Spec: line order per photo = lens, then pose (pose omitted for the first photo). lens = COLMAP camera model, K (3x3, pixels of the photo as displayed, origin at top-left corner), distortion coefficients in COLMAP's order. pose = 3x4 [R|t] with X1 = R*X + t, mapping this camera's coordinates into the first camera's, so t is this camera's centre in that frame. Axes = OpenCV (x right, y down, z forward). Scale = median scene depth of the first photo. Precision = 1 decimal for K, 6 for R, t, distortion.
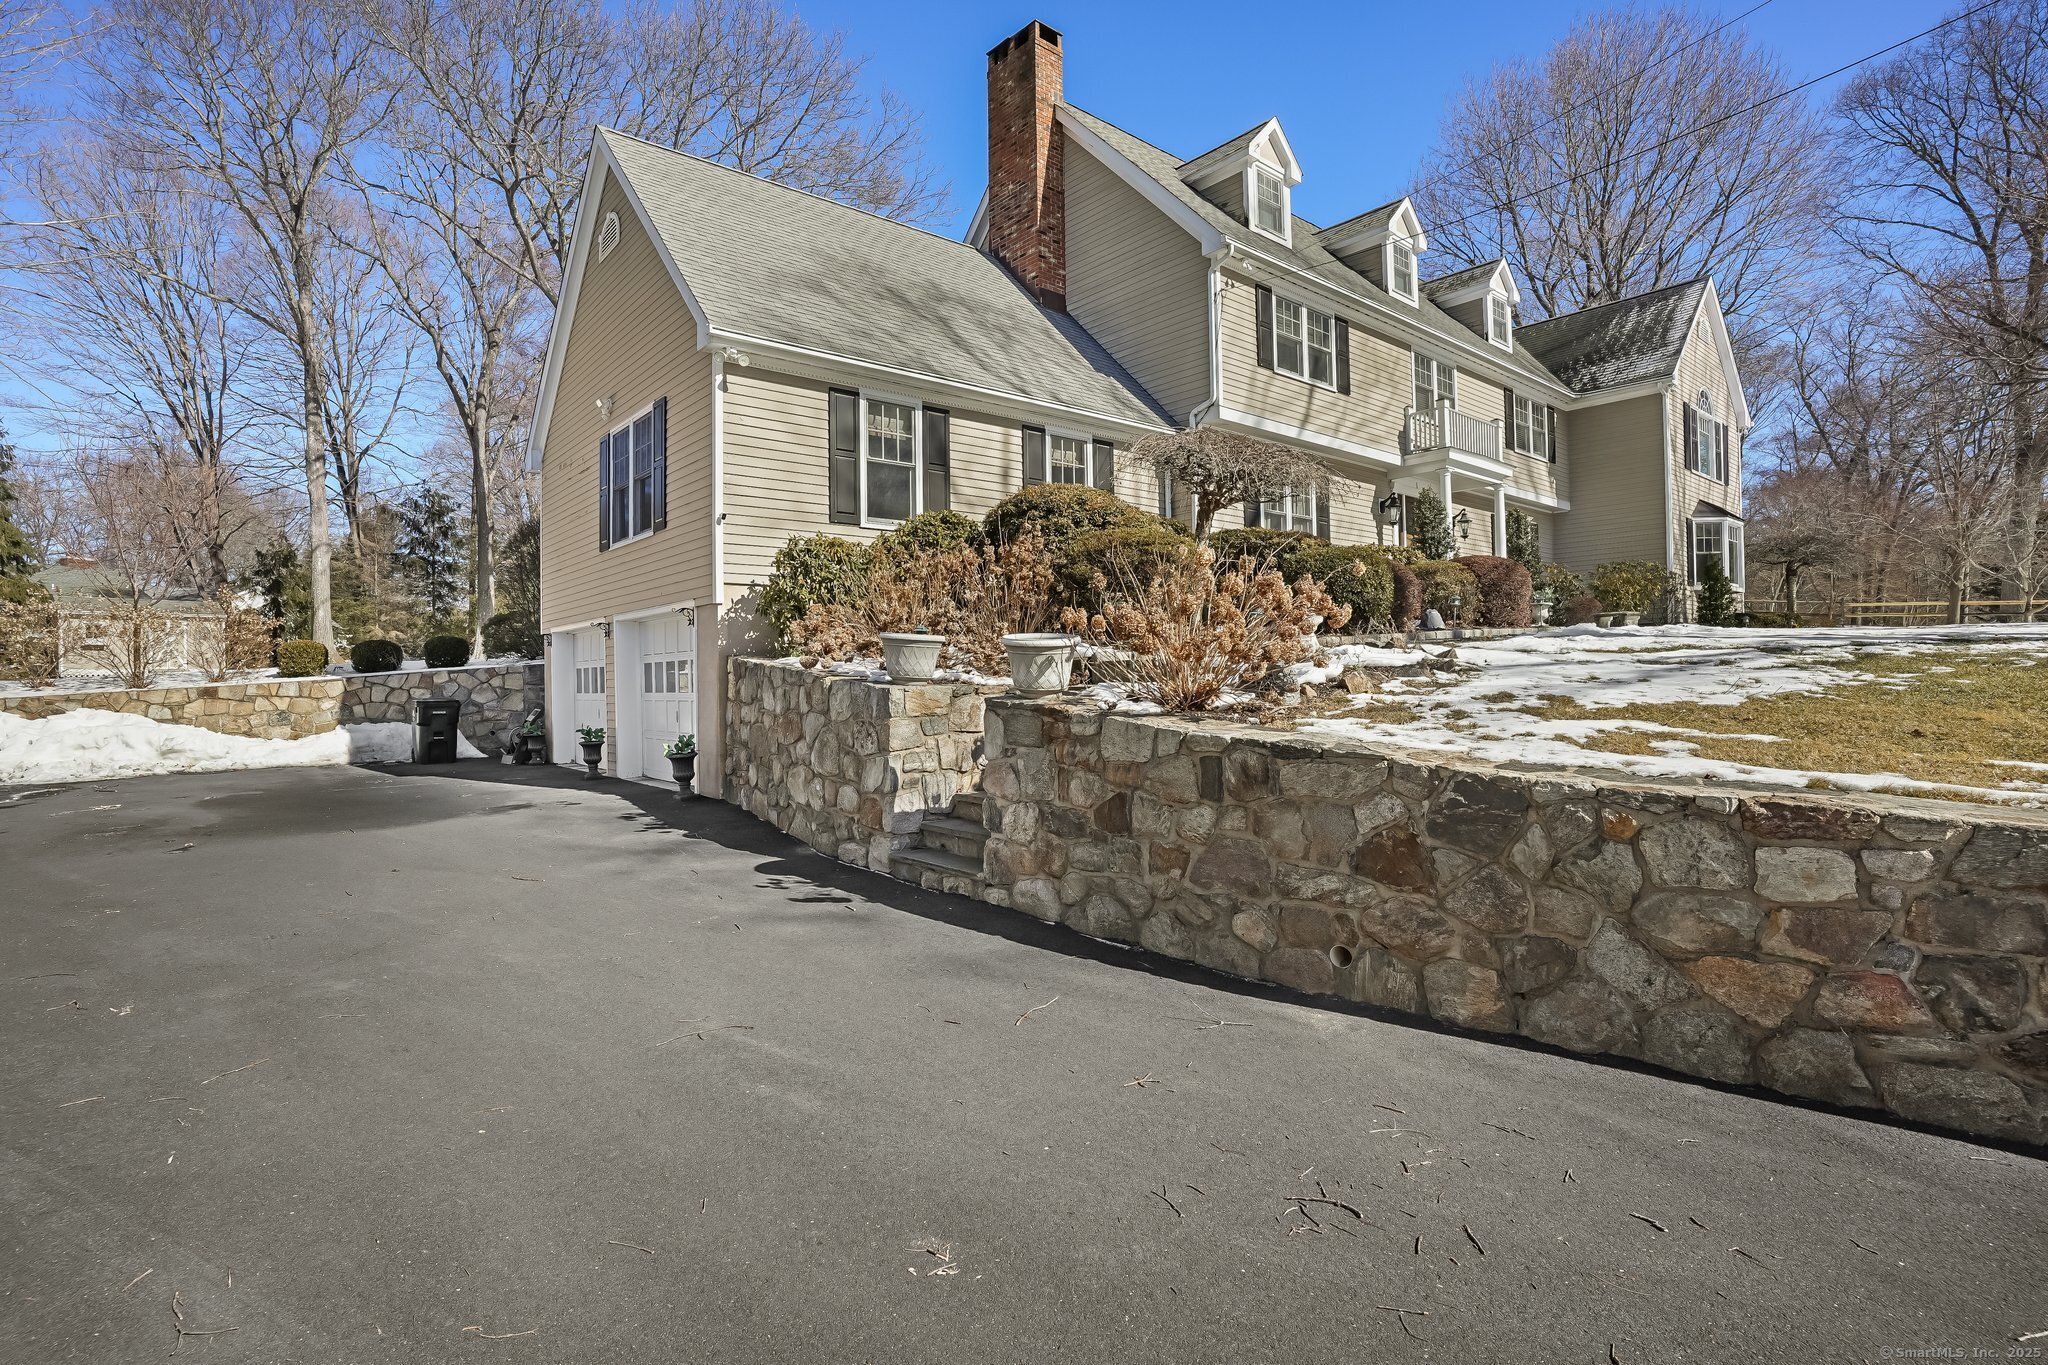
lens RADIAL K [[981.7, 0, 1024.0], [0, 981.7, 682.5], [0, 0, 1]] dist [-0.000959, -0.000047]
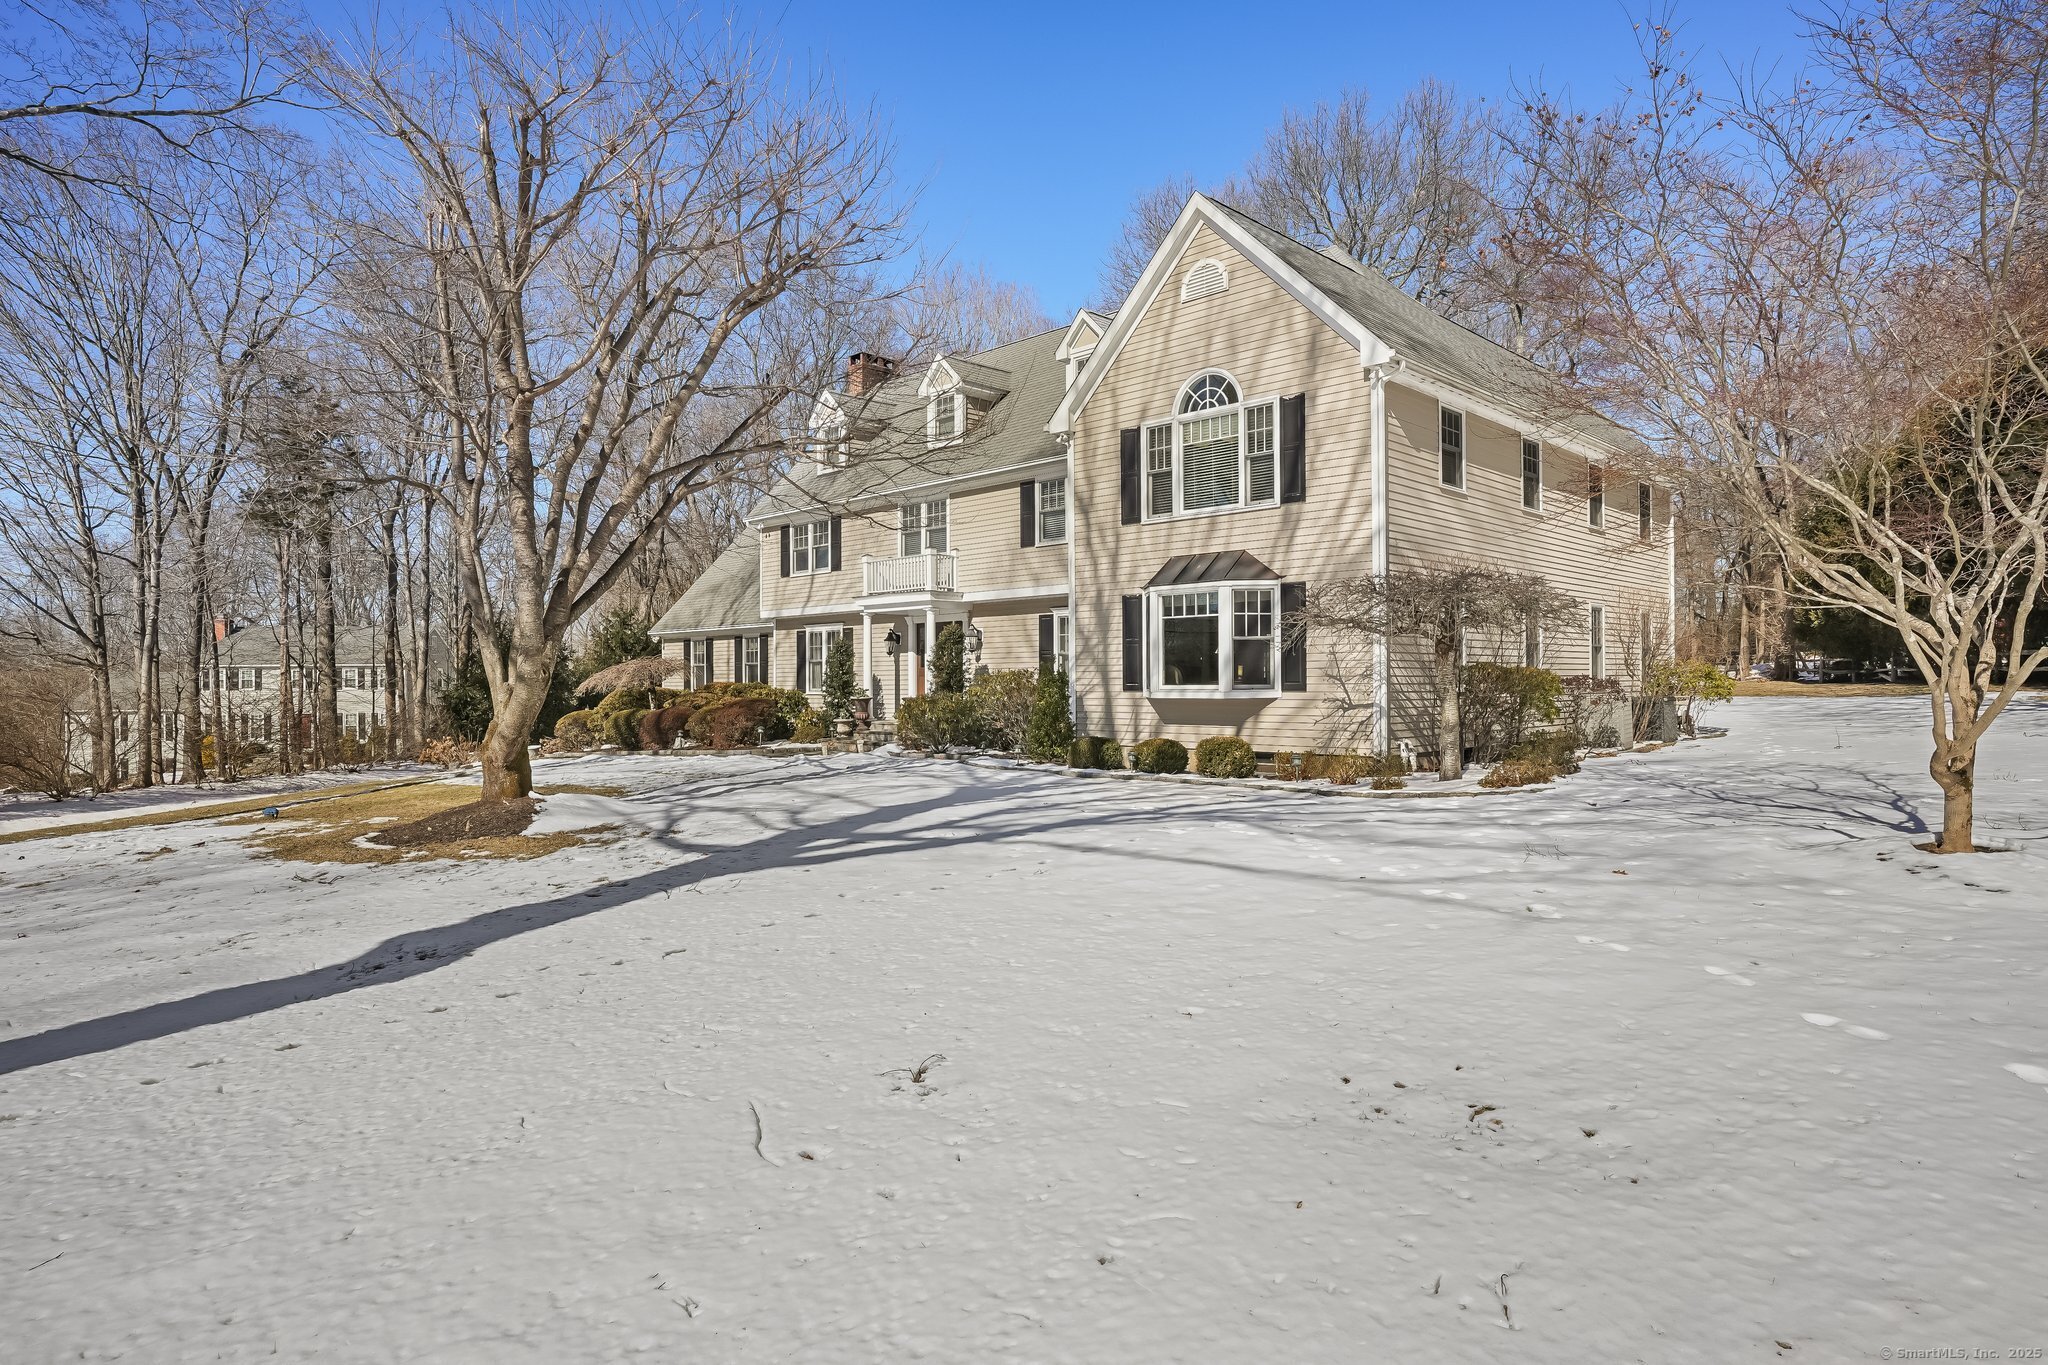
lens RADIAL K [[1154.3, 0, 1024.0], [0, 1154.3, 682.5], [0, 0, 1]] dist [0.000169, -0.000002]
pose [[0.066264, 0.006997, -0.997778, 2.059675], [-0.001561, 0.999975, 0.006908, -0.153927], [0.997801, 0.001100, 0.066274, 1.209028]]
